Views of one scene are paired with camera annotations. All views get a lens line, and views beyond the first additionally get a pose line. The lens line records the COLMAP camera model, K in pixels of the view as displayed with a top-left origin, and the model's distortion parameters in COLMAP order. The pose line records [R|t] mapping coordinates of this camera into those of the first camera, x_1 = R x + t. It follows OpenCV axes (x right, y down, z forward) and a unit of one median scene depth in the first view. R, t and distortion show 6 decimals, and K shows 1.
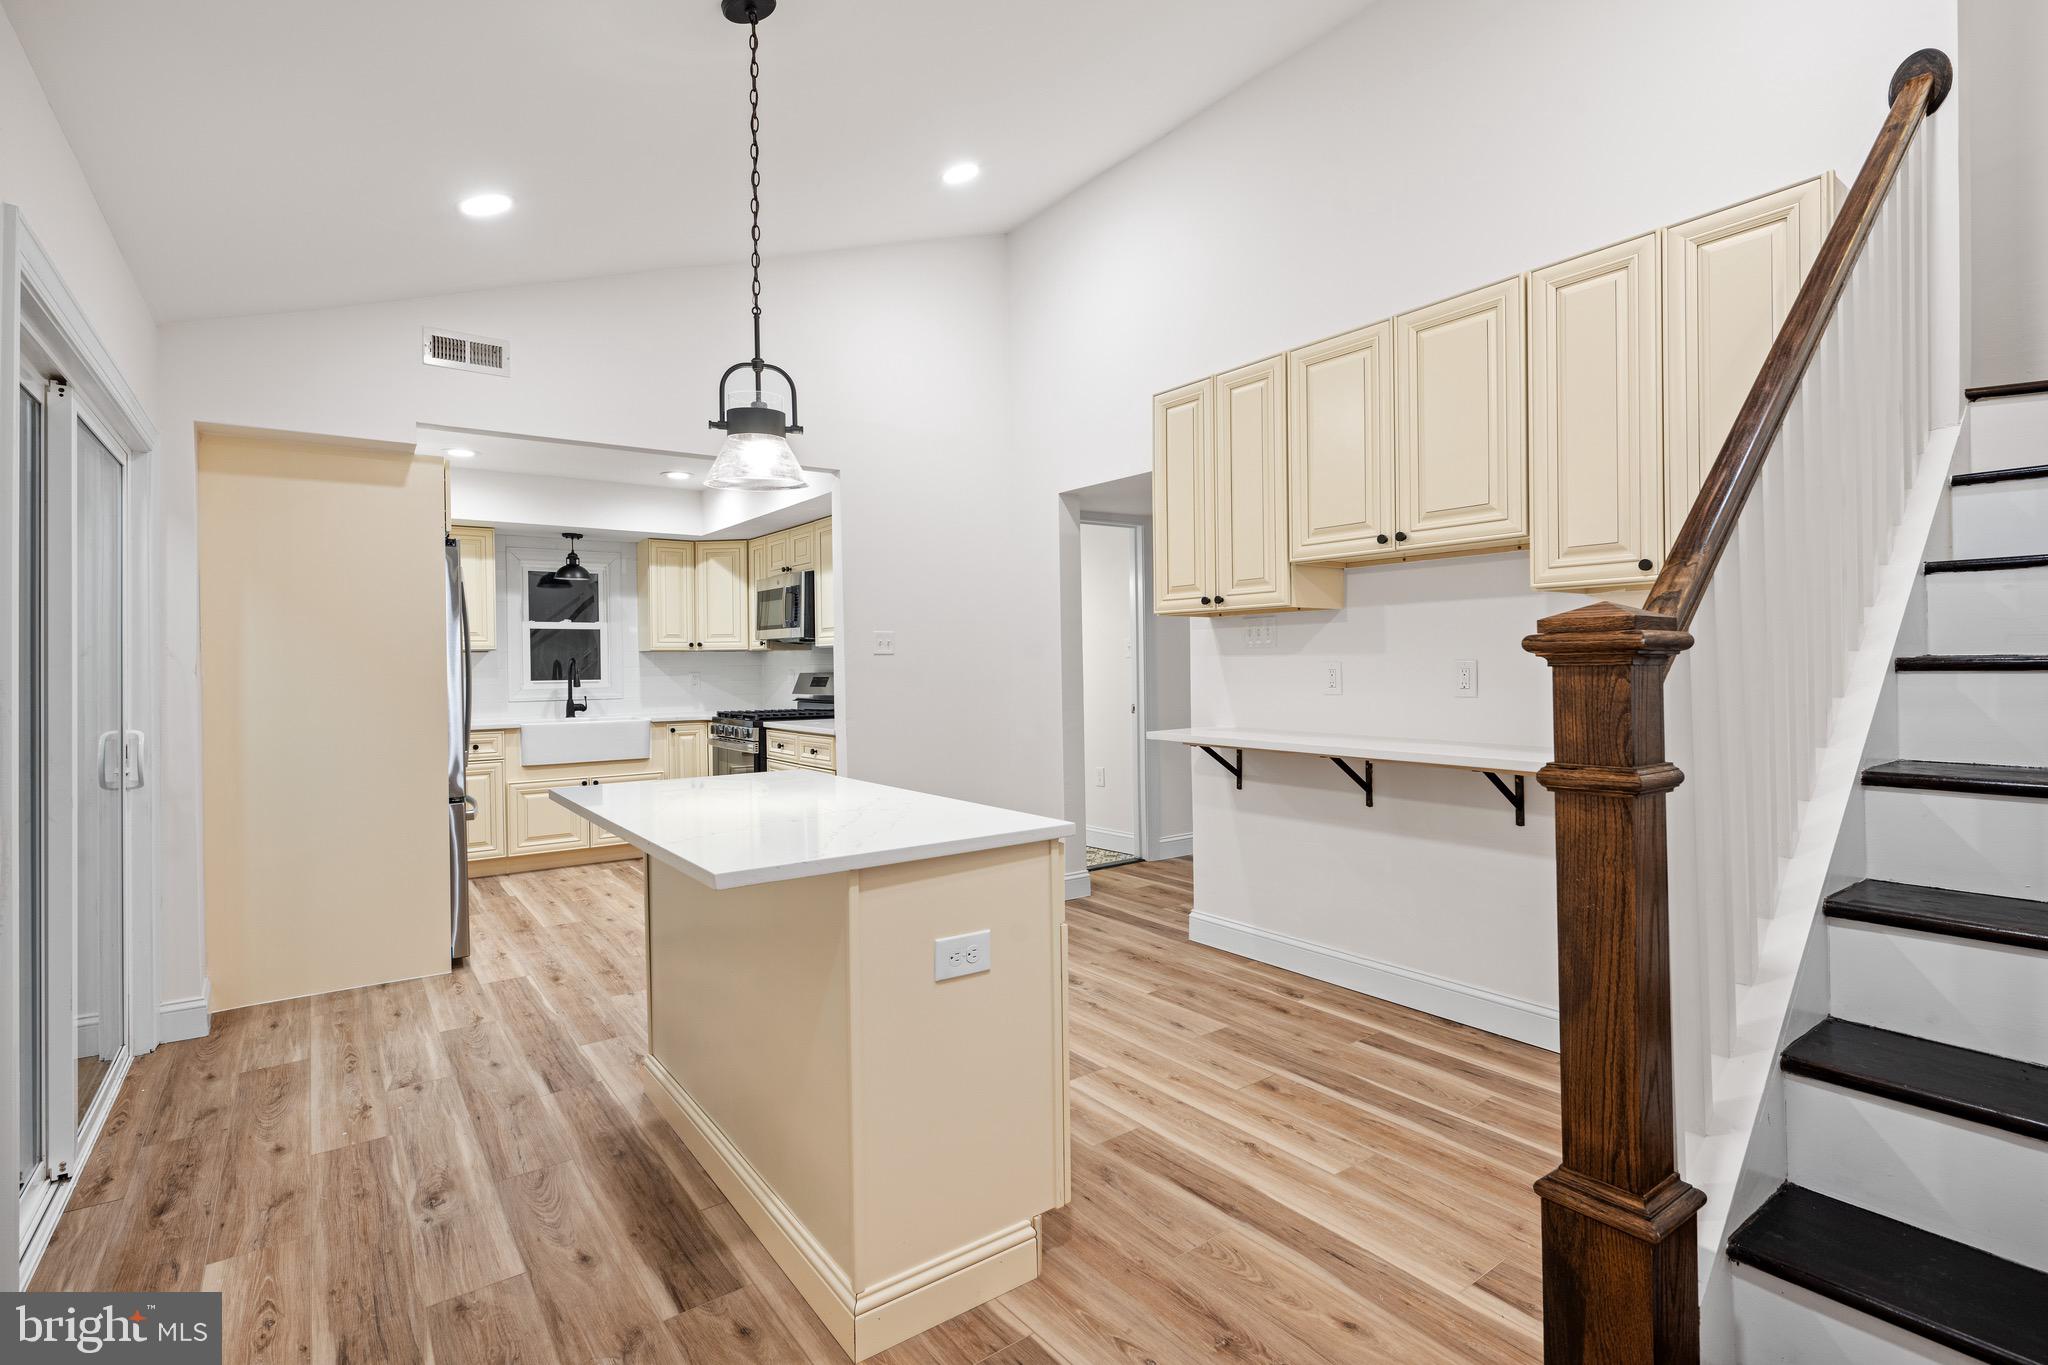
lens RADIAL K [[967.1, 0, 1029.8], [0, 967.1, 668.2], [0, 0, 1]] dist [0.001891, -0.000120]
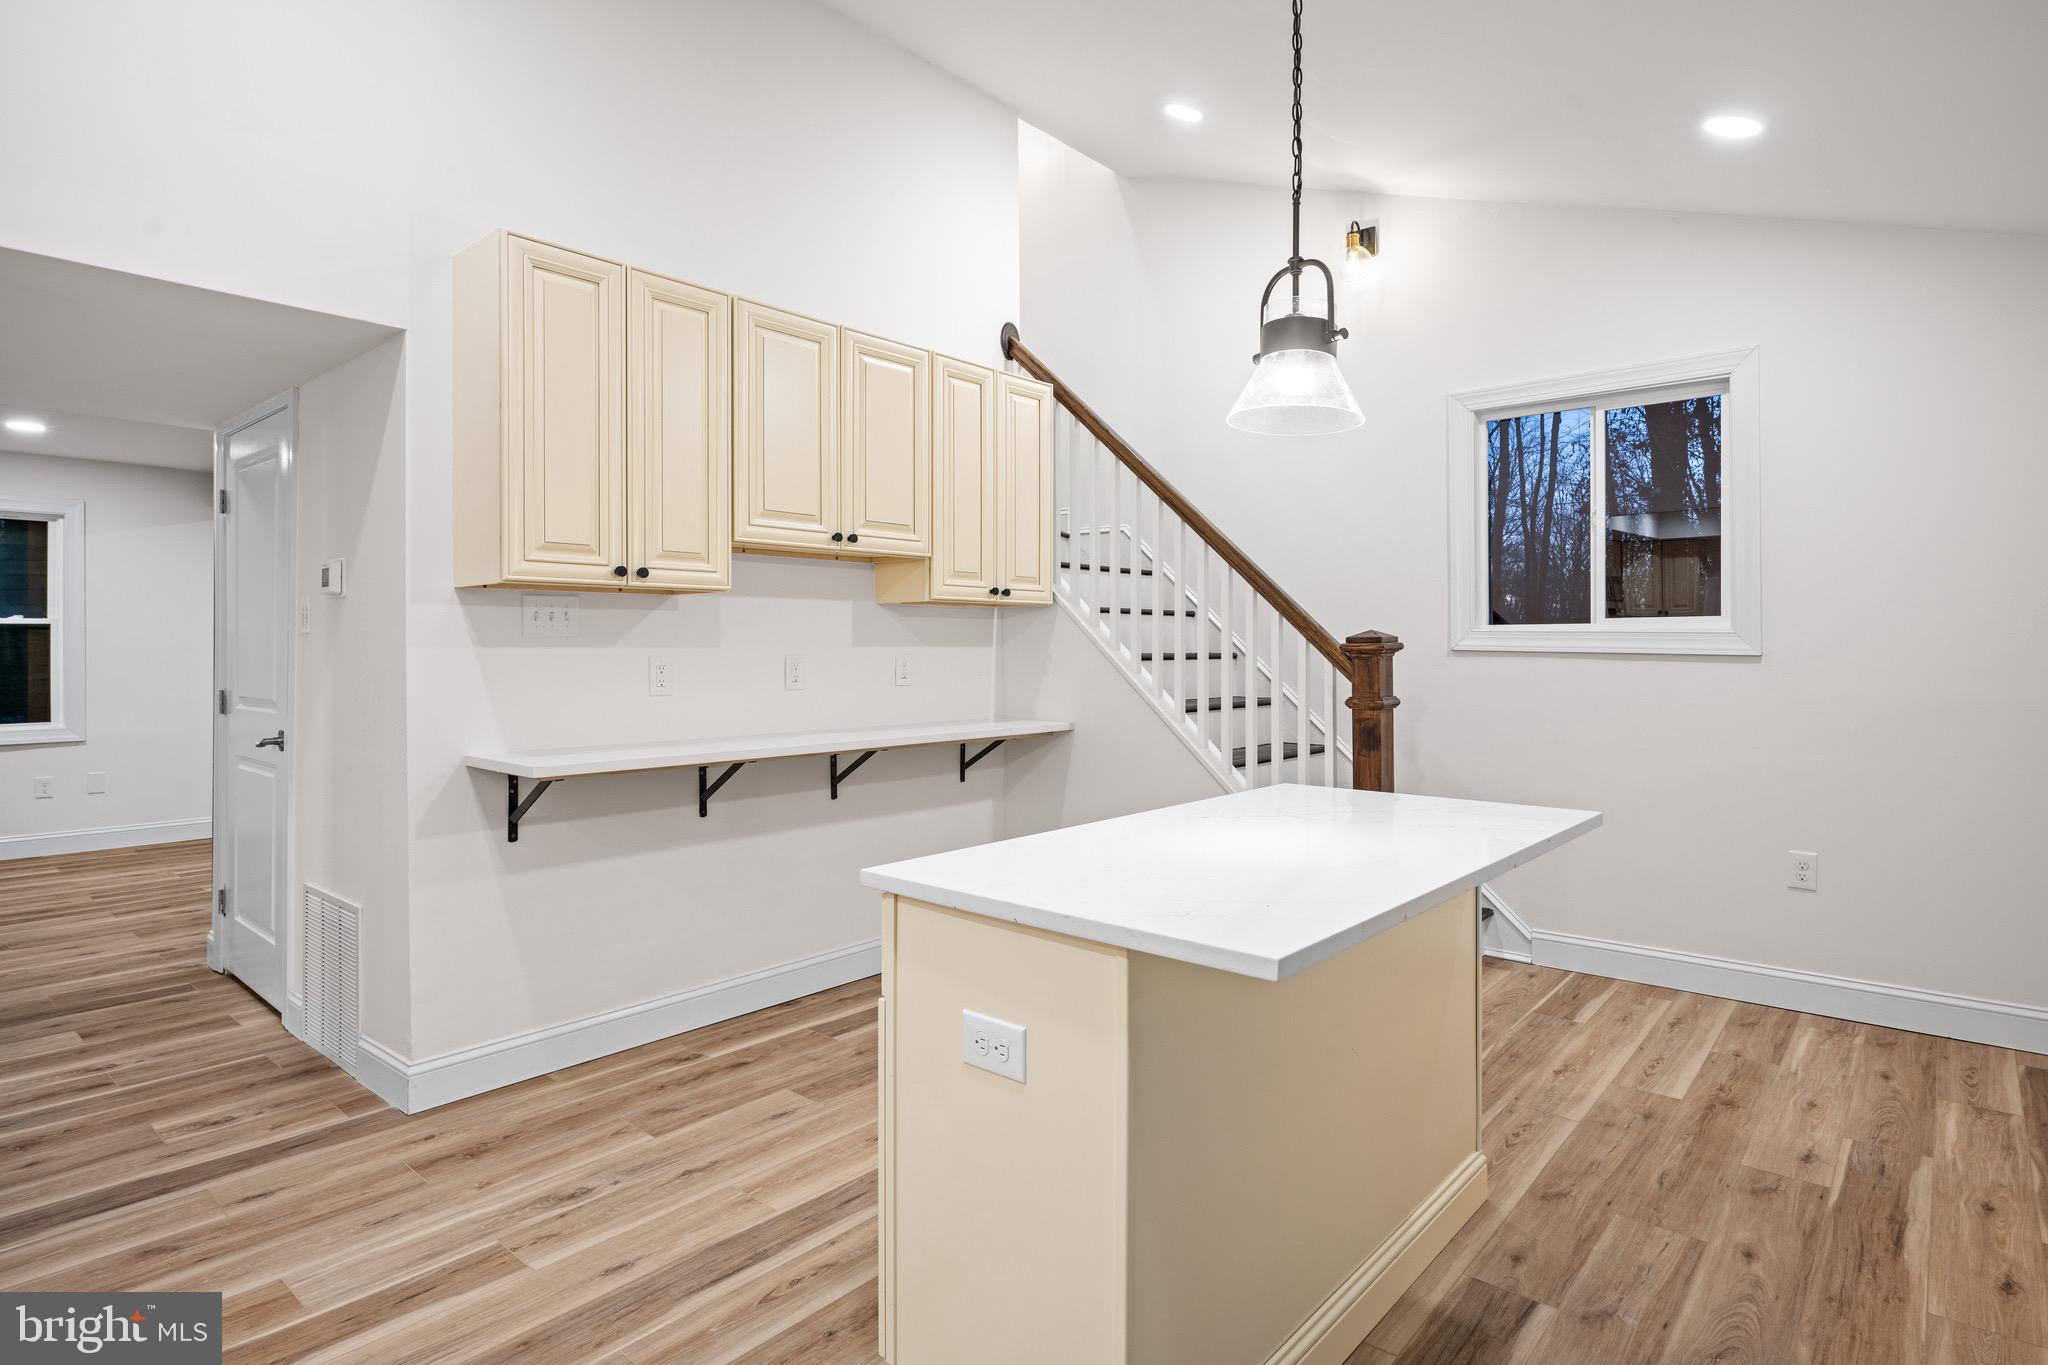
lens RADIAL K [[1081.6, 0, 1045.2], [0, 1081.6, 653.2], [0, 0, 1]] dist [-0.003851, 0.019192]
pose [[-0.226387, 0.007102, 0.974012, -0.839649], [0.007358, 0.999957, -0.005581, -0.002113], [-0.974010, 0.005903, -0.226429, 1.091630]]
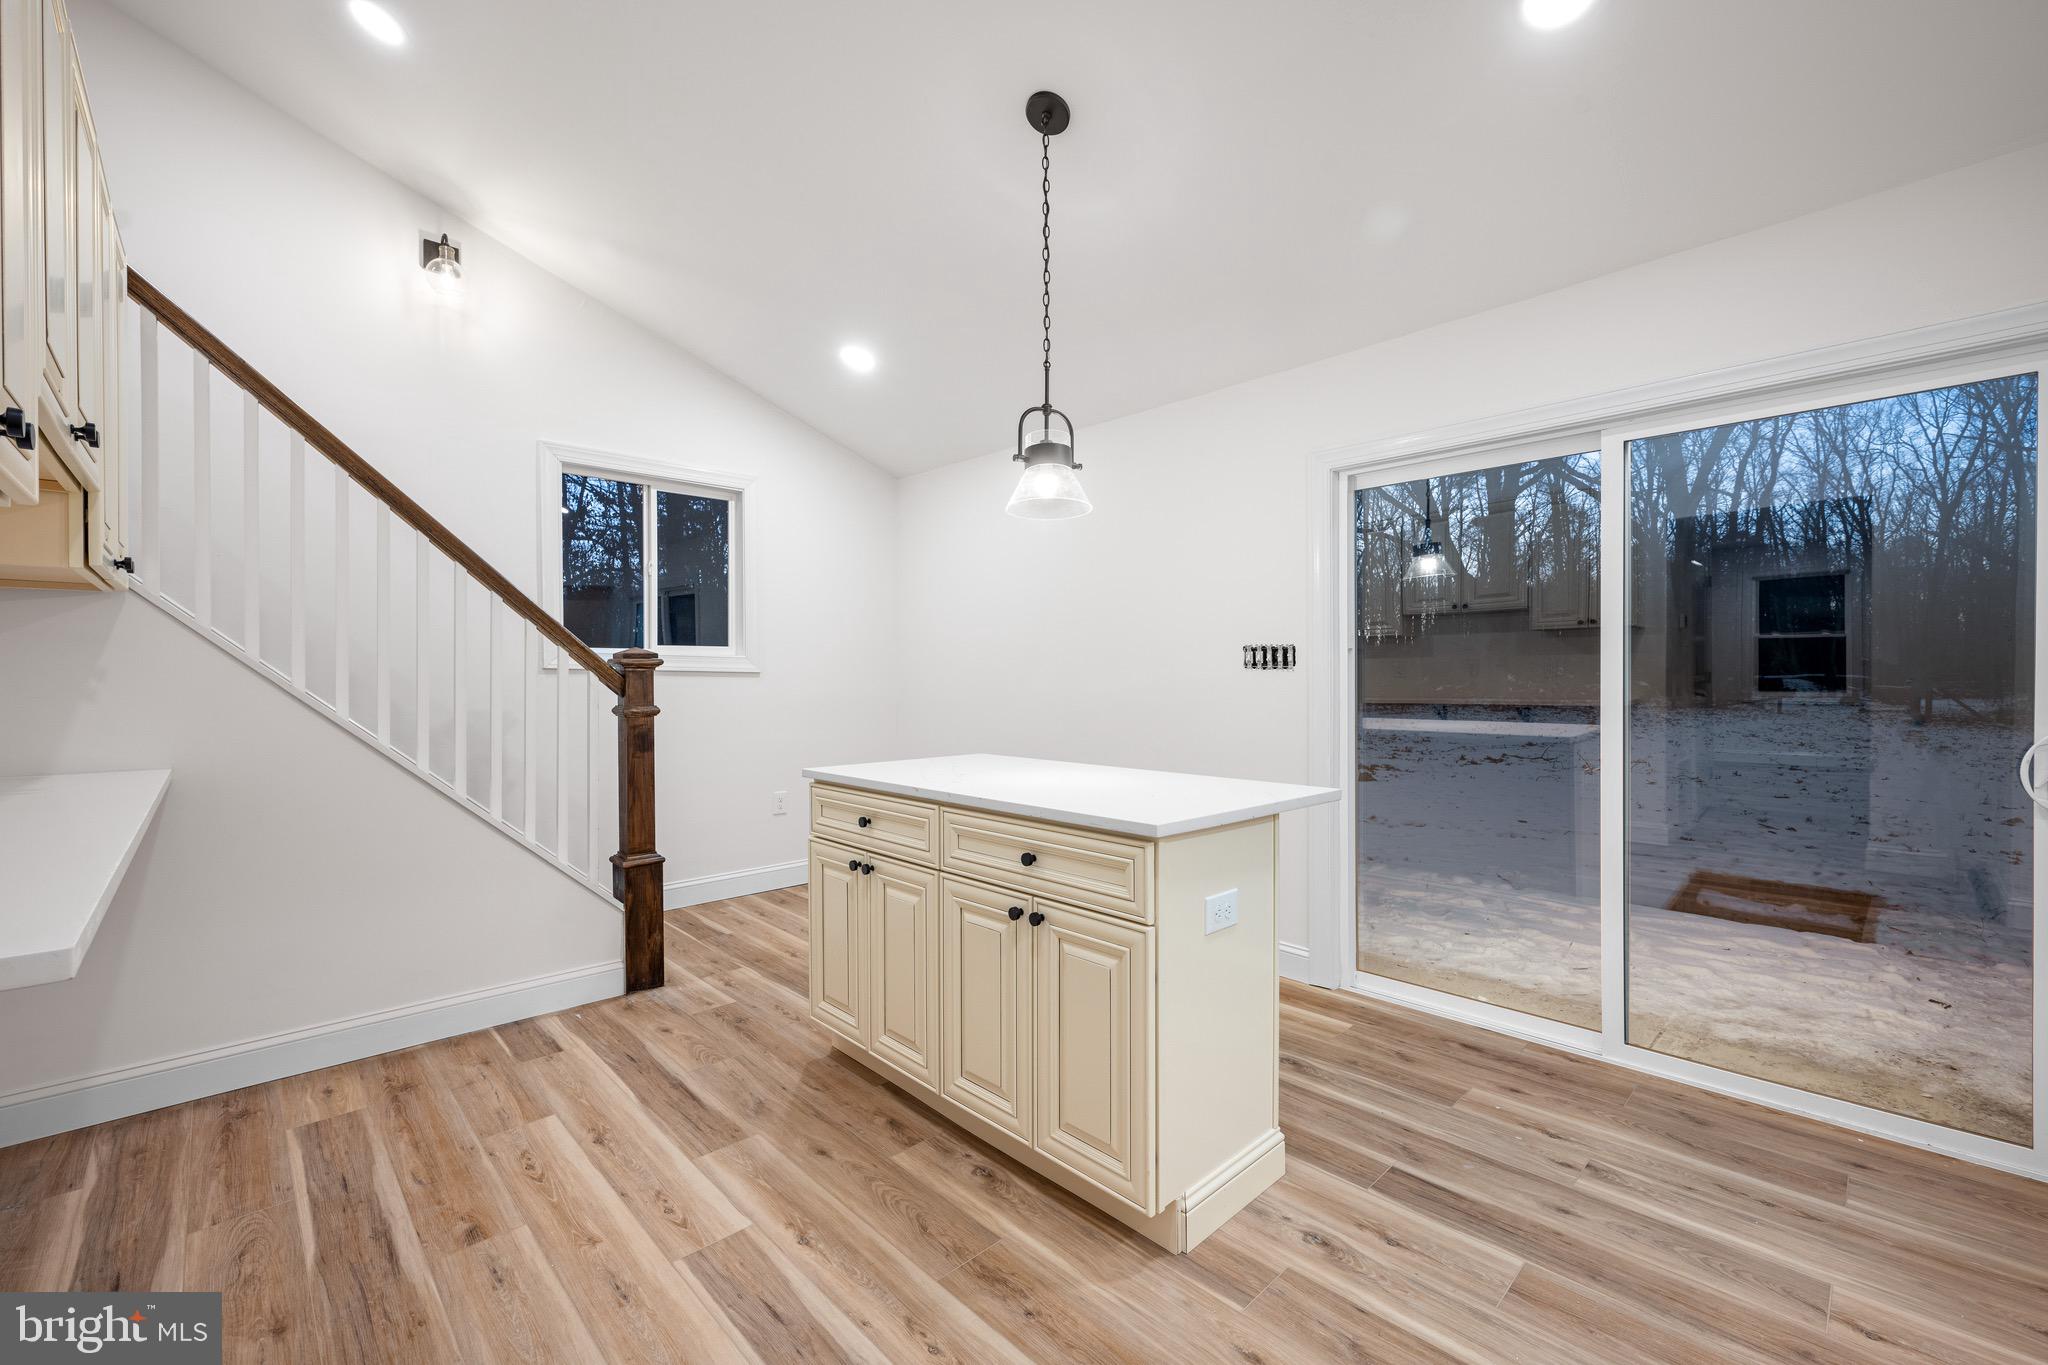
lens RADIAL K [[839.1, 0, 1024.0], [0, 839.1, 682.5], [0, 0, 1]] dist [0.001299, 0.000167]
pose [[-0.992156, 0.018178, -0.123678, -0.093635], [0.017036, 0.999802, 0.010280, 0.010531], [0.123840, 0.008093, -0.992269, 1.592953]]
